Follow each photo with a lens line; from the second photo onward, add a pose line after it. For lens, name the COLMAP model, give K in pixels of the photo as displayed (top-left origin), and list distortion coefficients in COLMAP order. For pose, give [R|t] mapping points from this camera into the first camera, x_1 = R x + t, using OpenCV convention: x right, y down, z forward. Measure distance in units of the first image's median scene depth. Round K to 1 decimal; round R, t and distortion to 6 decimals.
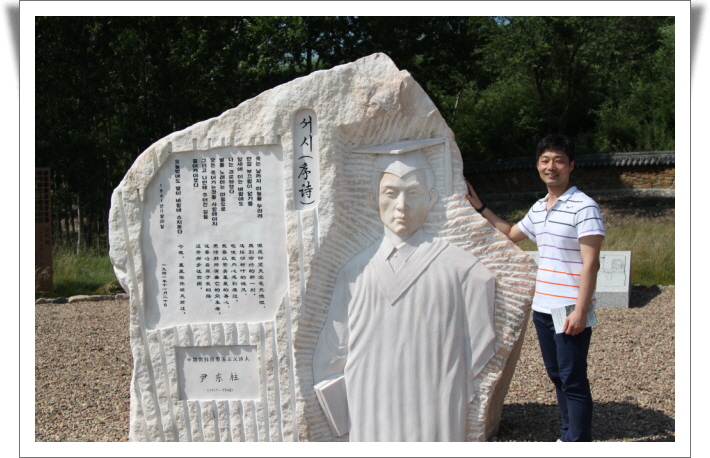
lens RADIAL K [[864.4, 0, 355.0], [0, 864.4, 229.0], [0, 0, 1]] dist [-0.041832, 0.000695]
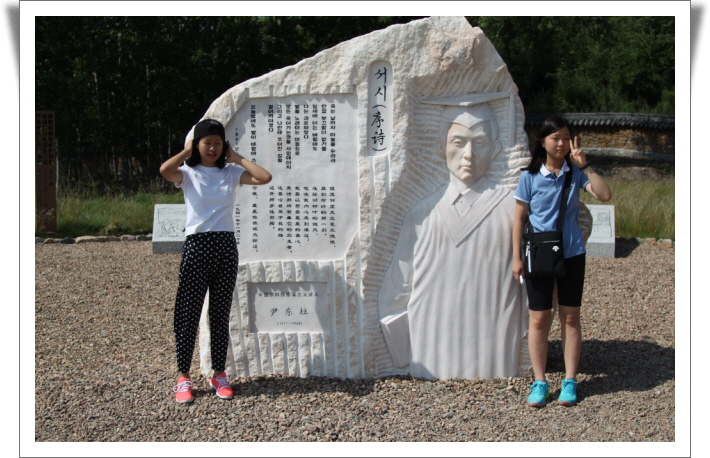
lens RADIAL K [[835.4, 0, 355.0], [0, 835.4, 229.0], [0, 0, 1]] dist [-0.052784, -0.007683]
pose [[0.997979, 0.021051, 0.059951, -0.142550], [-0.024481, 0.998070, 0.057075, 0.009396], [-0.058633, -0.058427, 0.996568, -0.028521]]
